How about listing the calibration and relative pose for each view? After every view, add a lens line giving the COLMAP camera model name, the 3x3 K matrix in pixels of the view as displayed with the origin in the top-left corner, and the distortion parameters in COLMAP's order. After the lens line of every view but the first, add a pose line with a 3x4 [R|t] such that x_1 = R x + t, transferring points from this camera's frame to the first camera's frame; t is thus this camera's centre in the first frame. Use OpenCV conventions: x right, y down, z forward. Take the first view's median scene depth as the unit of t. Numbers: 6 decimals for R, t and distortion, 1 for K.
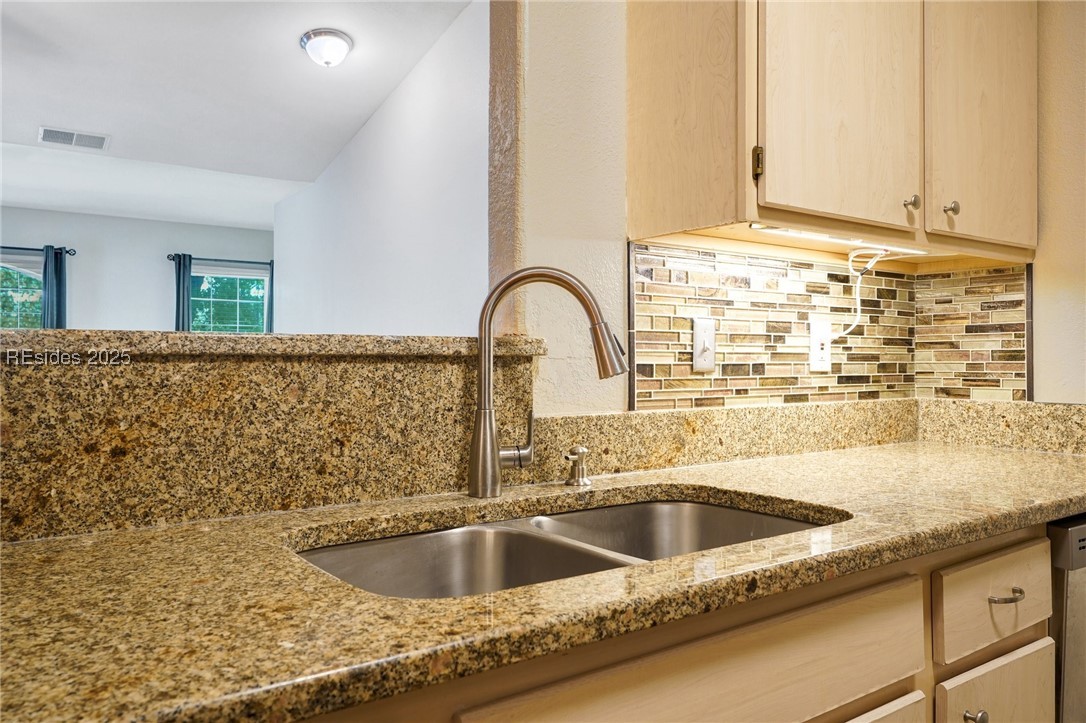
lens RADIAL K [[794.0, 0, 536.5], [0, 794.0, 351.1], [0, 0, 1]] dist [-0.003430, 0.002736]
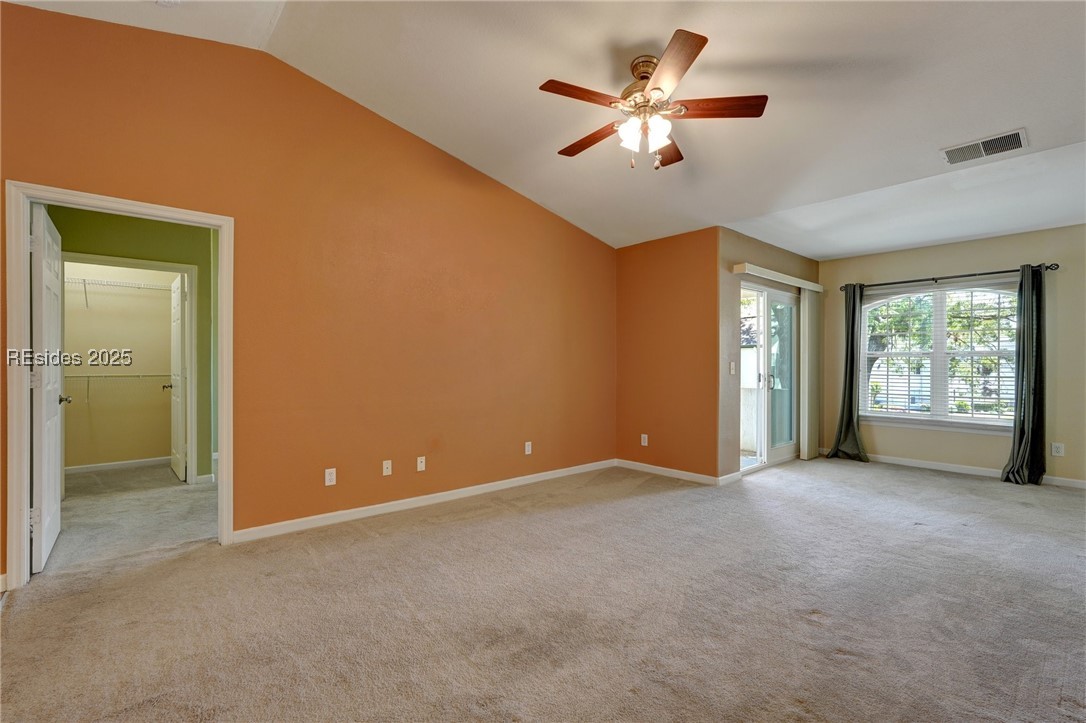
lens RADIAL K [[484.7, 0, 537.7], [0, 484.7, 368.3], [0, 0, 1]] dist [-0.015316, 0.007089]
pose [[0.096767, 0.007784, -0.995277, -0.133765], [0.007470, 0.999936, 0.008546, -0.017783], [0.995279, -0.008262, 0.096703, 1.153266]]
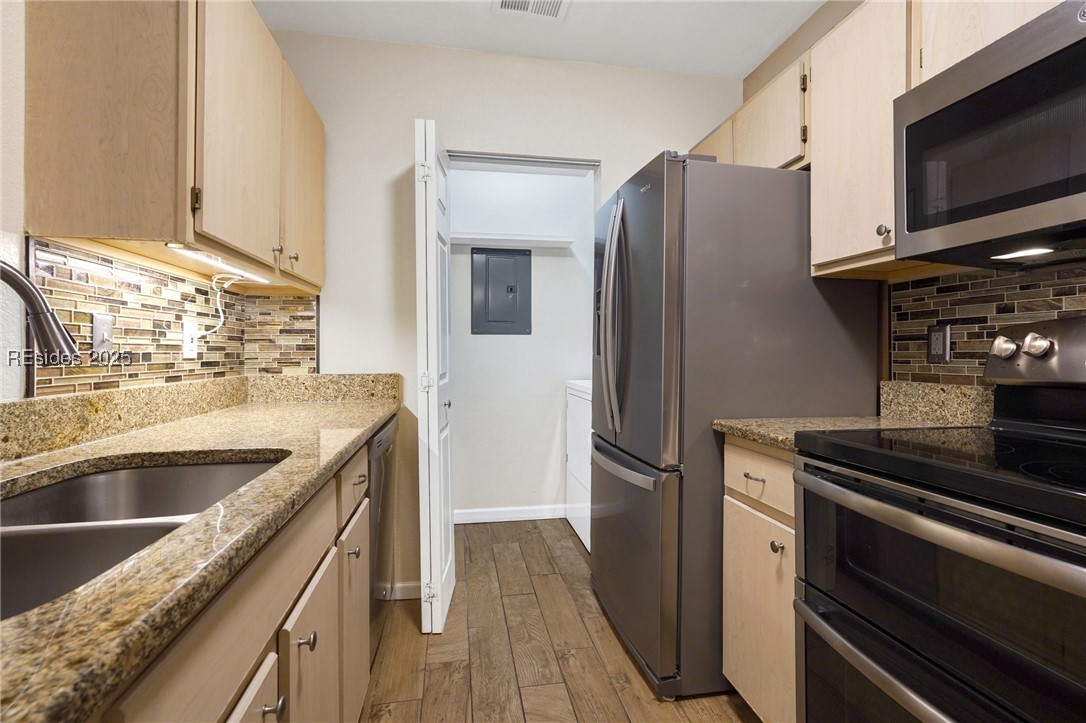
lens RADIAL K [[485.9, 0, 540.7], [0, 485.9, 348.6], [0, 0, 1]] dist [-0.002095, 0.000532]
pose [[0.427441, 0.003923, 0.904035, -0.157452], [-0.007575, 0.999971, -0.000758, 0.005111], [-0.904011, -0.006524, 0.427459, 0.104219]]
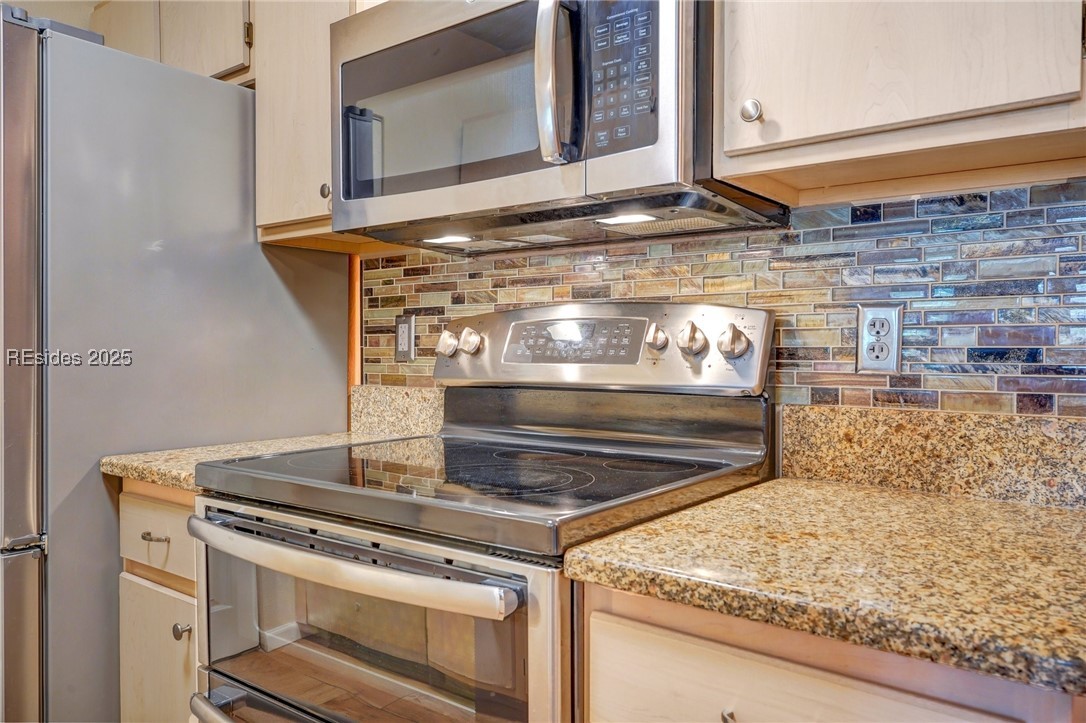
lens RADIAL K [[797.3, 0, 543.0], [0, 797.3, 361.5], [0, 0, 1]] dist [-0.001982, -0.001222]
pose [[-0.281032, -0.024463, 0.959387, -0.238990], [-0.008105, 0.999700, 0.023117, -0.003583], [-0.959664, -0.001279, -0.281146, -0.030506]]
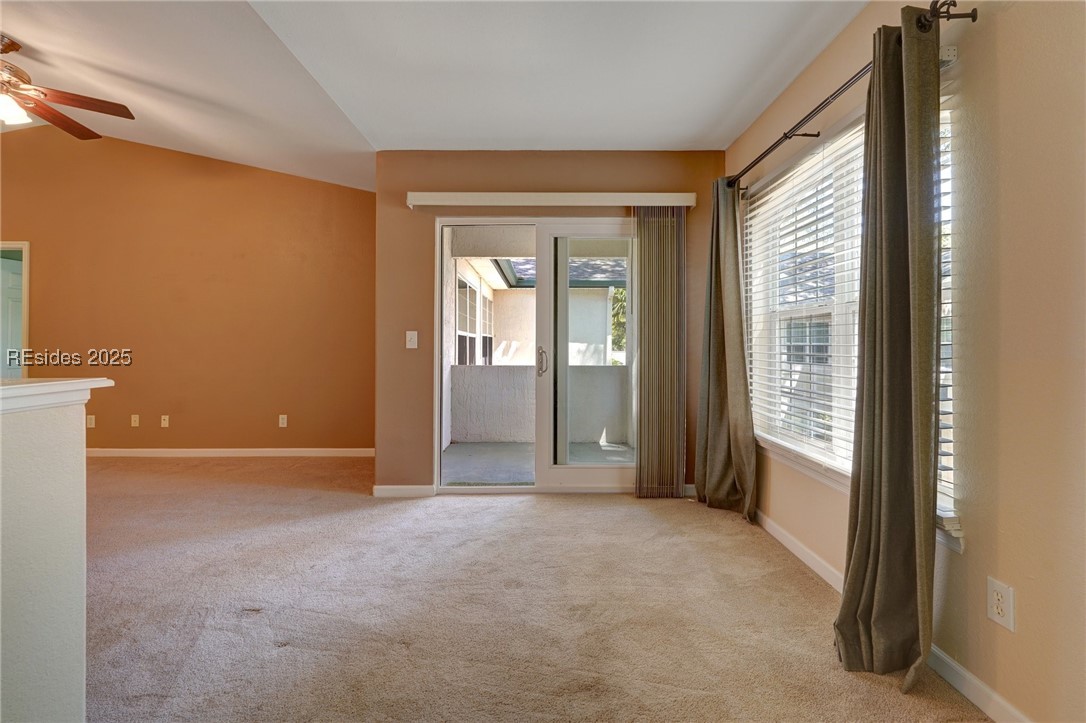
lens RADIAL K [[487.3, 0, 540.7], [0, 487.3, 339.6], [0, 0, 1]] dist [0.000156, 0.000246]
pose [[-0.582366, -0.005184, -0.812910, -1.444158], [0.007743, 0.999899, -0.011924, 0.037706], [0.812890, -0.013239, -0.582267, 4.113218]]
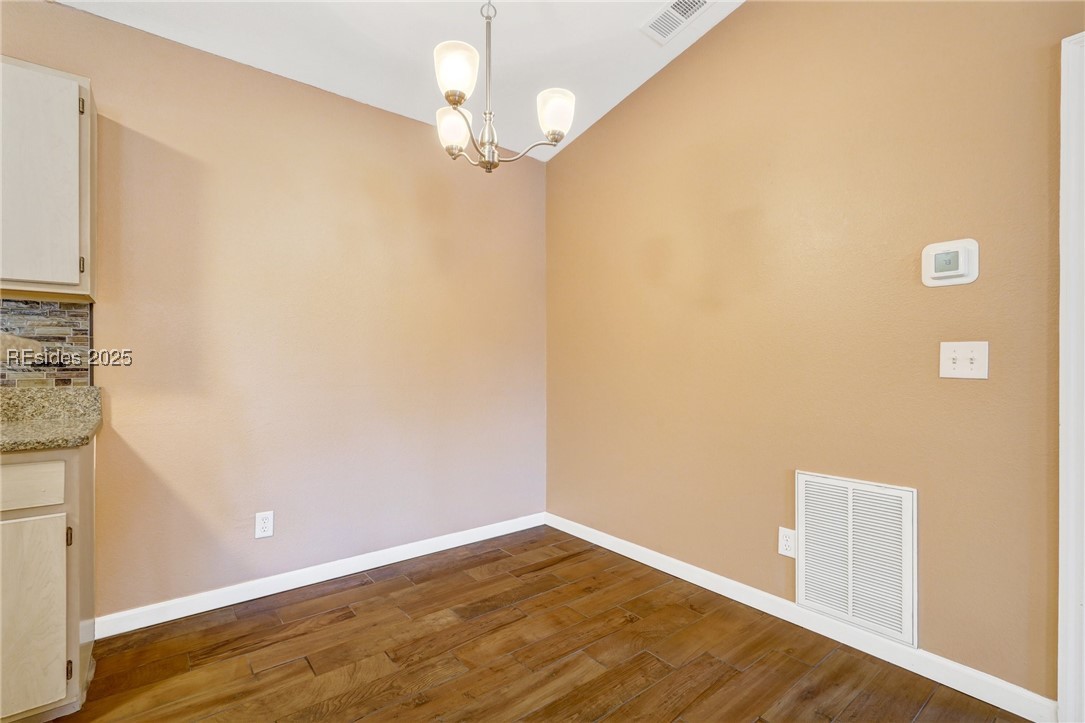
lens RADIAL K [[496.9, 0, 542.5], [0, 496.9, 361.5], [0, 0, 1]] dist [-0.008499, 0.001763]
pose [[-0.998574, -0.005082, -0.053147, -0.730868], [-0.004734, 0.999966, -0.006681, -0.001287], [0.053179, -0.006420, -0.998564, 0.549768]]
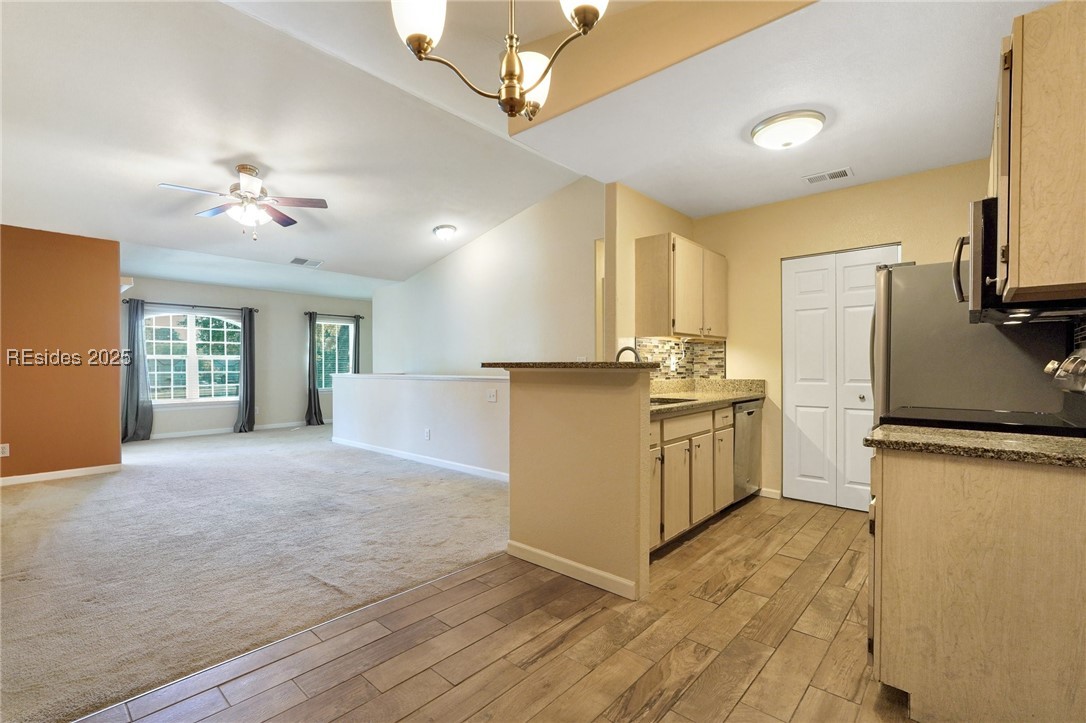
lens RADIAL K [[484.7, 0, 537.7], [0, 484.7, 368.3], [0, 0, 1]] dist [-0.015316, 0.007089]
pose [[0.975191, -0.004334, 0.221324, -0.794718], [0.001022, 0.999886, 0.015077, -0.021729], [-0.221364, -0.014477, 0.975084, -1.093700]]
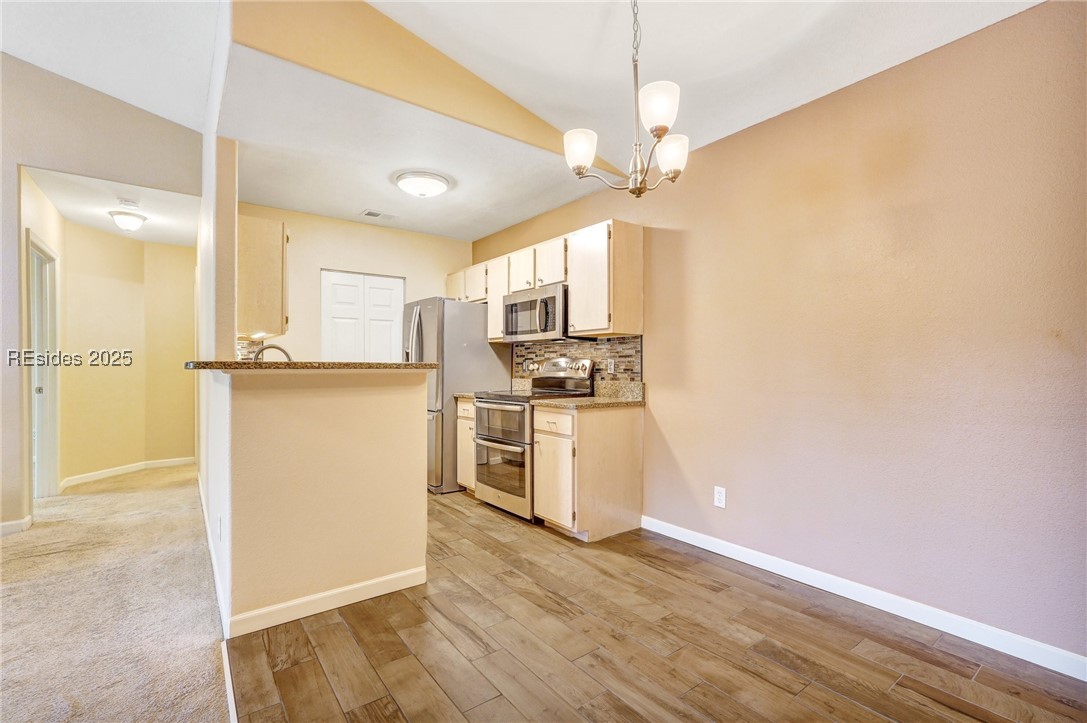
lens RADIAL K [[479.9, 0, 538.0], [0, 479.9, 364.4], [0, 0, 1]] dist [-0.010994, 0.006205]
pose [[-0.027744, 0.001385, 0.999614, -1.679363], [-0.008187, 0.999965, -0.001613, -0.013049], [-0.999582, -0.008228, -0.027732, -0.160856]]
